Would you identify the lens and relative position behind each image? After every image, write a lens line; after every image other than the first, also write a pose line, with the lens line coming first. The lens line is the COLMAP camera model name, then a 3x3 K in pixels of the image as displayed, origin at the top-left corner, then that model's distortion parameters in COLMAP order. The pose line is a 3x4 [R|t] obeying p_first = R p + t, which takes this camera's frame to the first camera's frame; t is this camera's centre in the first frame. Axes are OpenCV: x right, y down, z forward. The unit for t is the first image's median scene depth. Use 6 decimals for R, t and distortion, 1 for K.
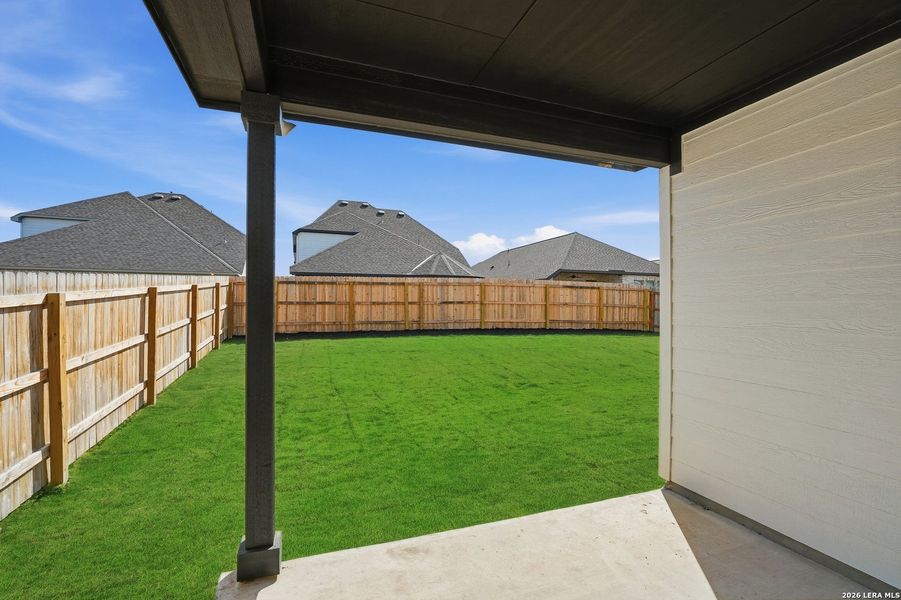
lens RADIAL K [[413.2, 0, 458.2], [0, 413.2, 299.9], [0, 0, 1]] dist [-0.010538, 0.003671]
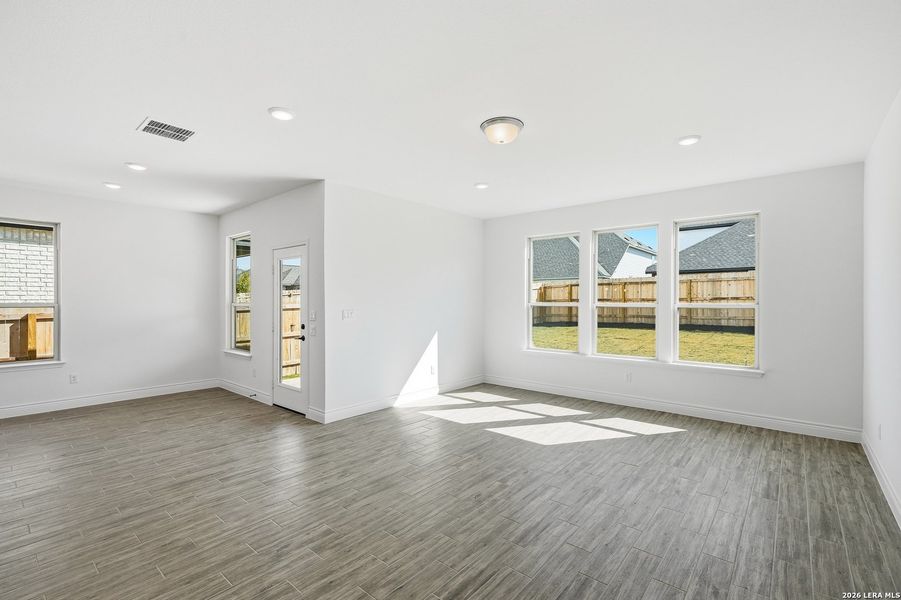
lens RADIAL K [[413.2, 0, 449.0], [0, 413.2, 295.5], [0, 0, 1]] dist [-0.010538, 0.003671]
pose [[0.477656, -0.014002, -0.878435, 0.525645], [0.014354, 0.999864, -0.008132, -0.002006], [0.878429, -0.008724, 0.477792, -0.033427]]
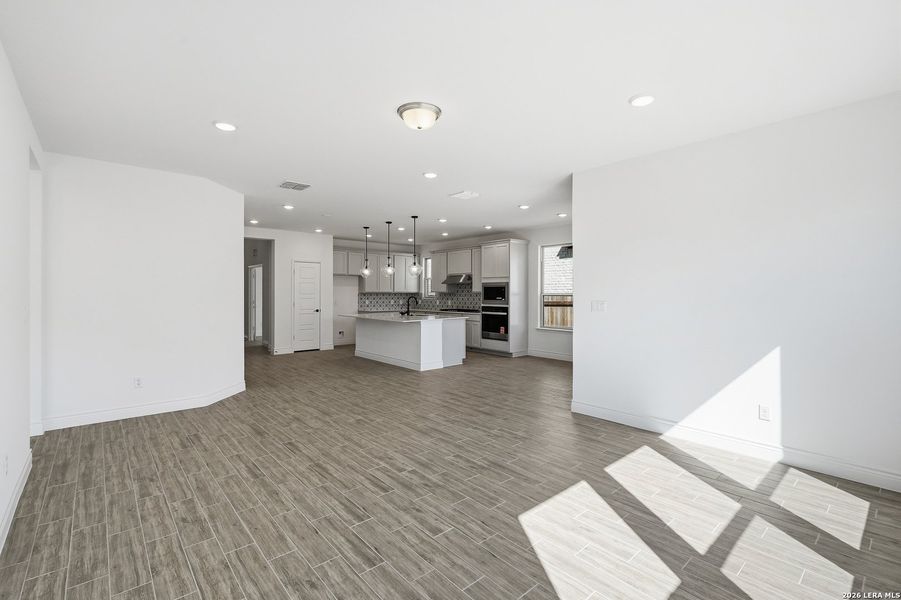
lens RADIAL K [[407.2, 0, 447.3], [0, 407.2, 290.4], [0, 0, 1]] dist [-0.013157, 0.005706]
pose [[-0.941077, -0.006172, -0.338136, 0.401088], [0.000991, 0.999779, -0.021007, 0.003794], [0.338191, -0.020105, -0.940863, 0.307610]]
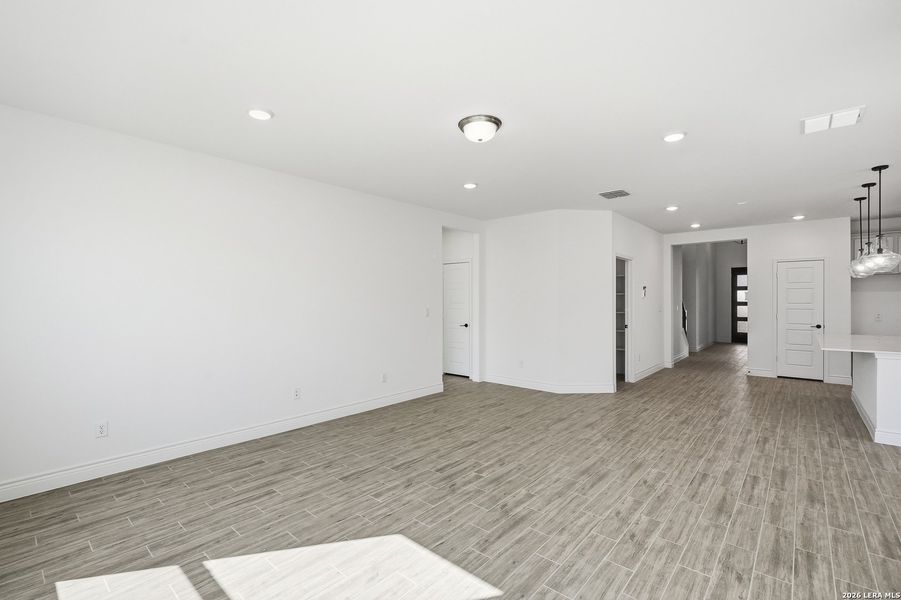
lens RADIAL K [[407.2, 0, 450.1], [0, 407.2, 295.5], [0, 0, 1]] dist [-0.013157, 0.005706]
pose [[-0.466439, 0.006631, 0.884528, 0.156068], [-0.016257, 0.999739, -0.016067, 0.000824], [-0.884404, -0.021874, -0.466210, 0.215008]]
